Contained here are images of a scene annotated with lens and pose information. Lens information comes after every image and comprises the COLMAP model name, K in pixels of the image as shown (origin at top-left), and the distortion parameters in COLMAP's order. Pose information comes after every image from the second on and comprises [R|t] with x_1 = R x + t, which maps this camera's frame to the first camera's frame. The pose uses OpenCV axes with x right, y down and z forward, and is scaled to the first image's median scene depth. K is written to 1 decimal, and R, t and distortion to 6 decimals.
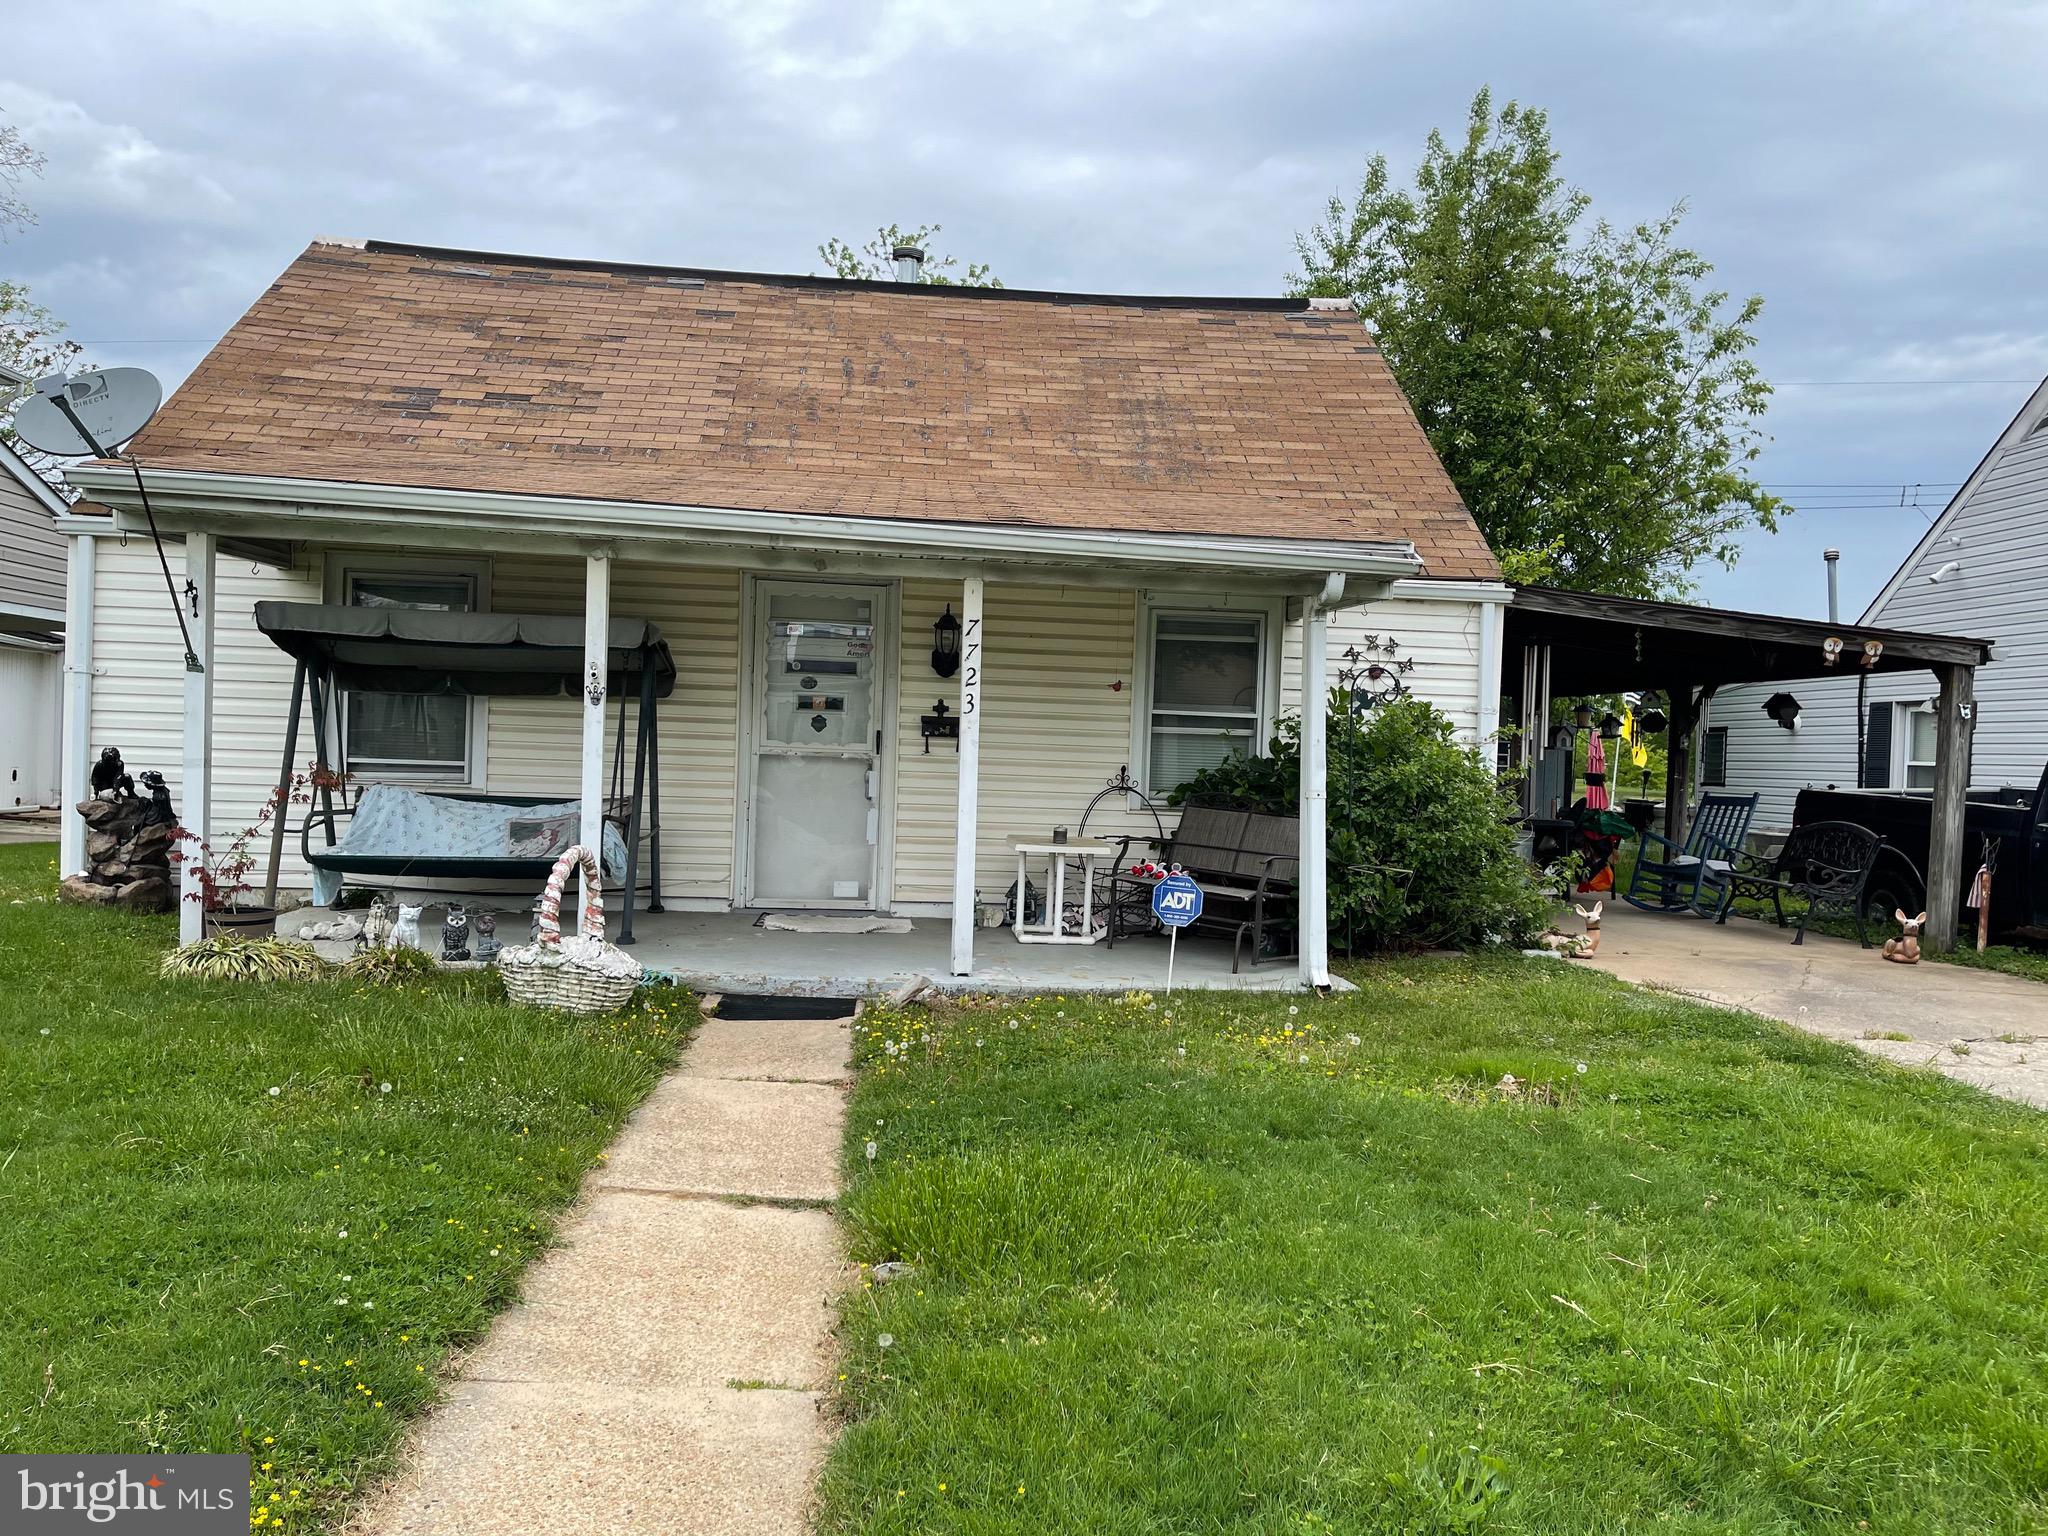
lens RADIAL K [[1535.0, 0, 1030.3], [0, 1535.0, 765.6], [0, 0, 1]] dist [0.077217, -0.097413]
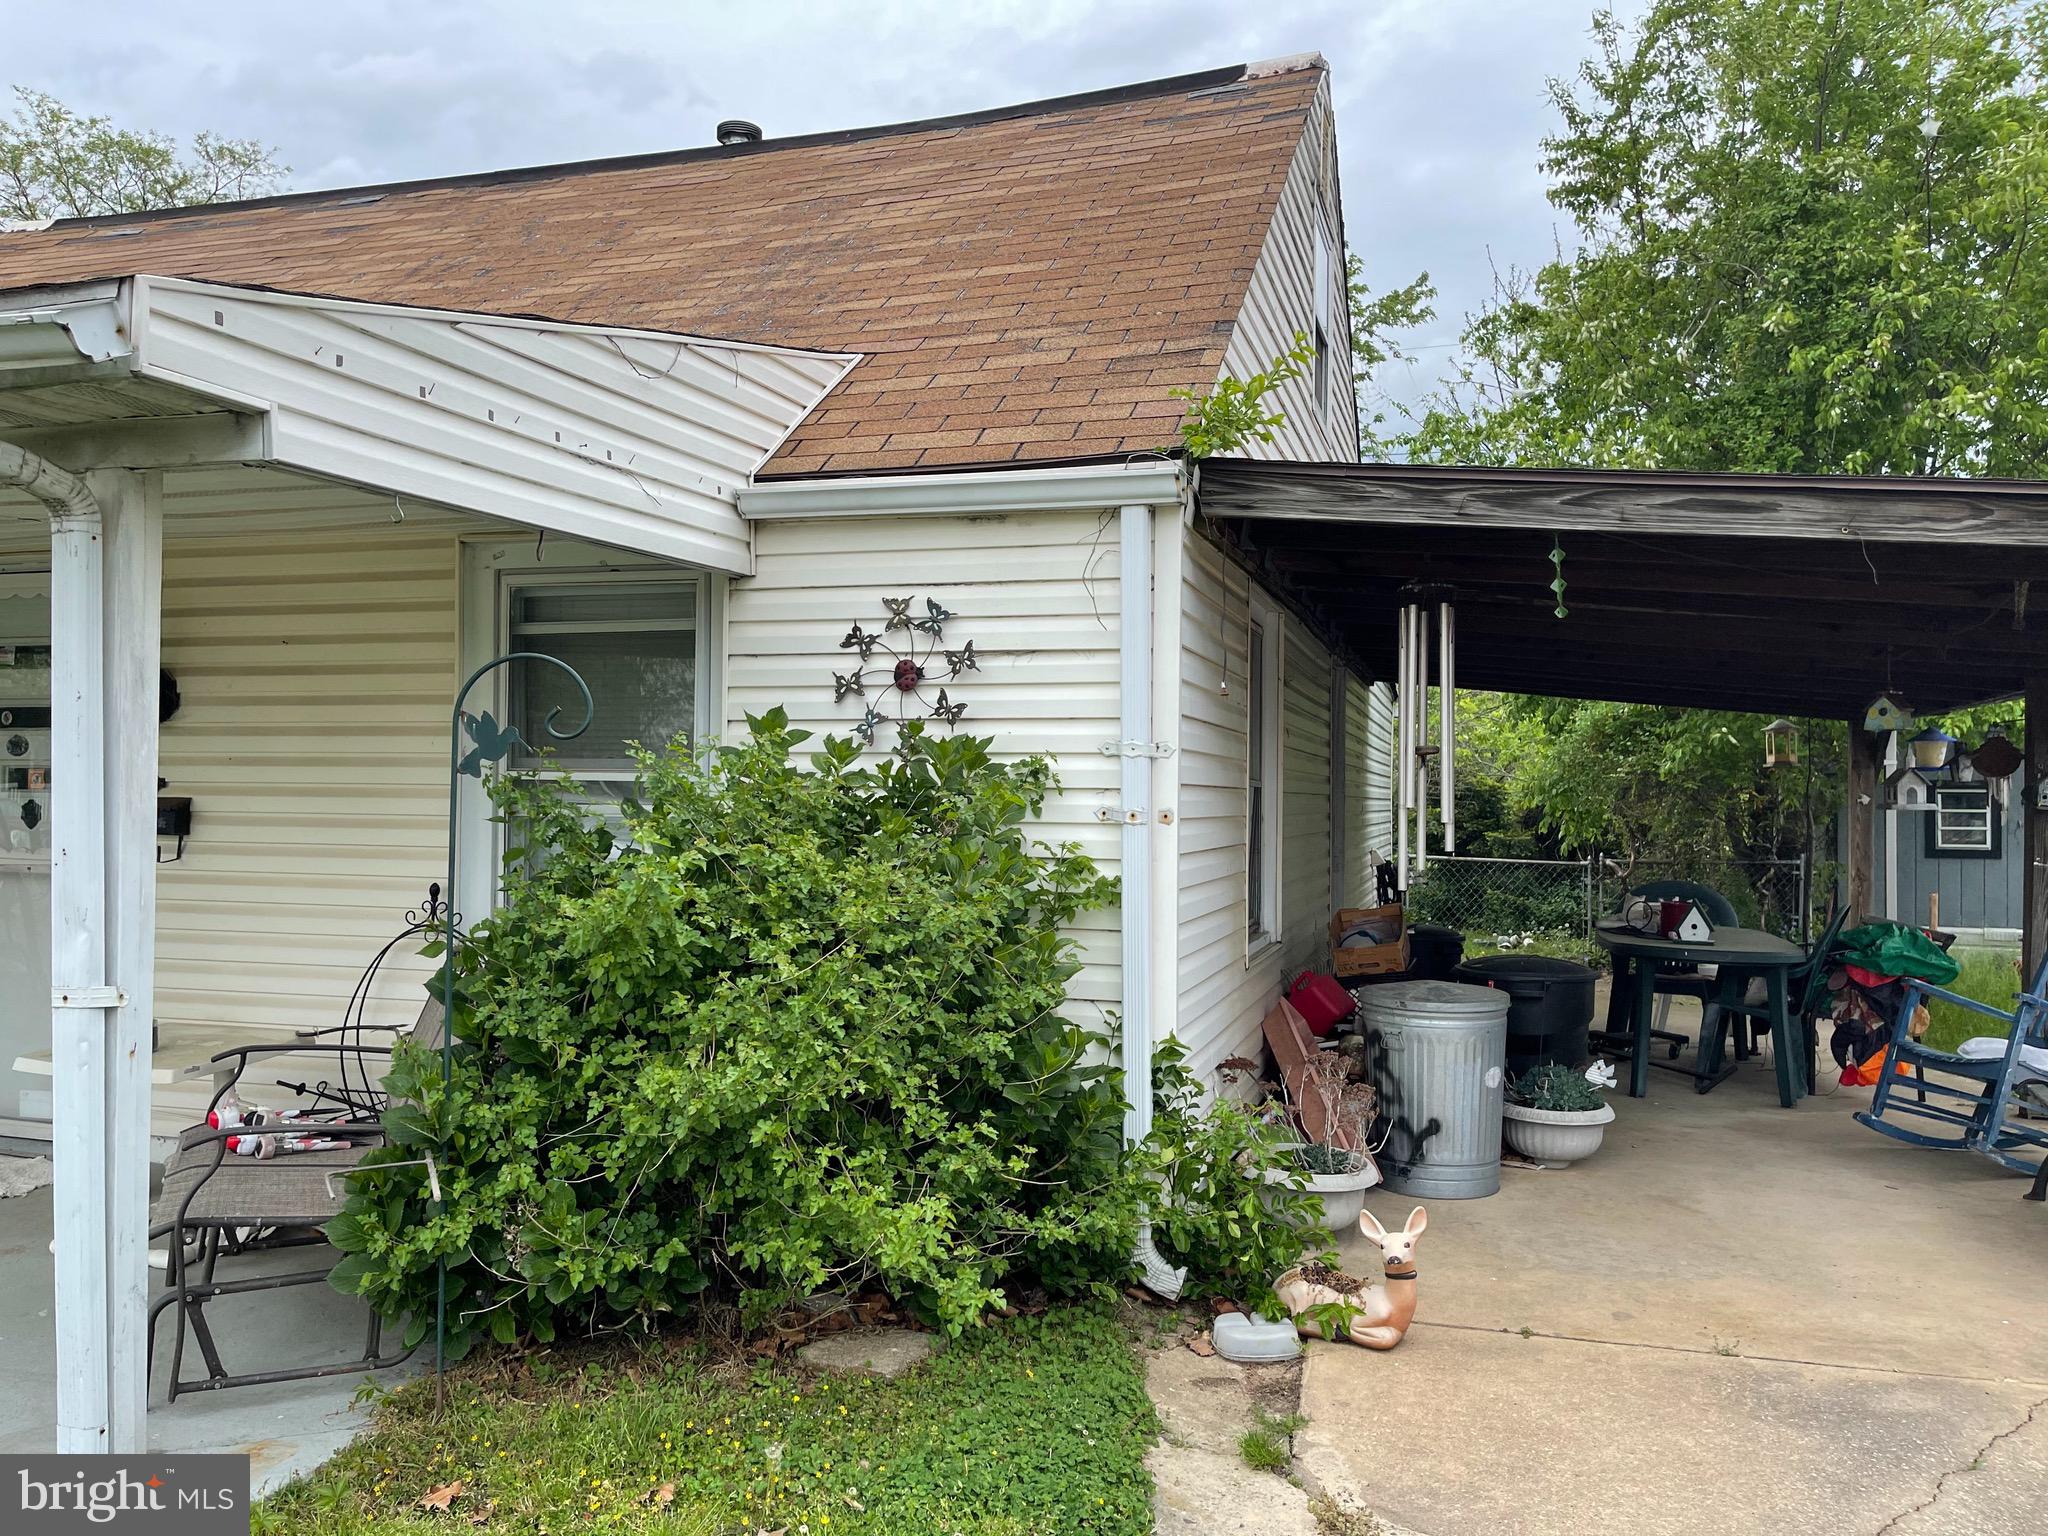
lens RADIAL K [[1535.0, 0, 1015.7], [0, 1535.0, 773.2], [0, 0, 1]] dist [0.077217, -0.097413]
pose [[0.927831, -0.031239, -0.371689, 0.426643], [0.018691, 0.999129, -0.037317, -0.013441], [0.372531, 0.027676, 0.927607, 0.581951]]
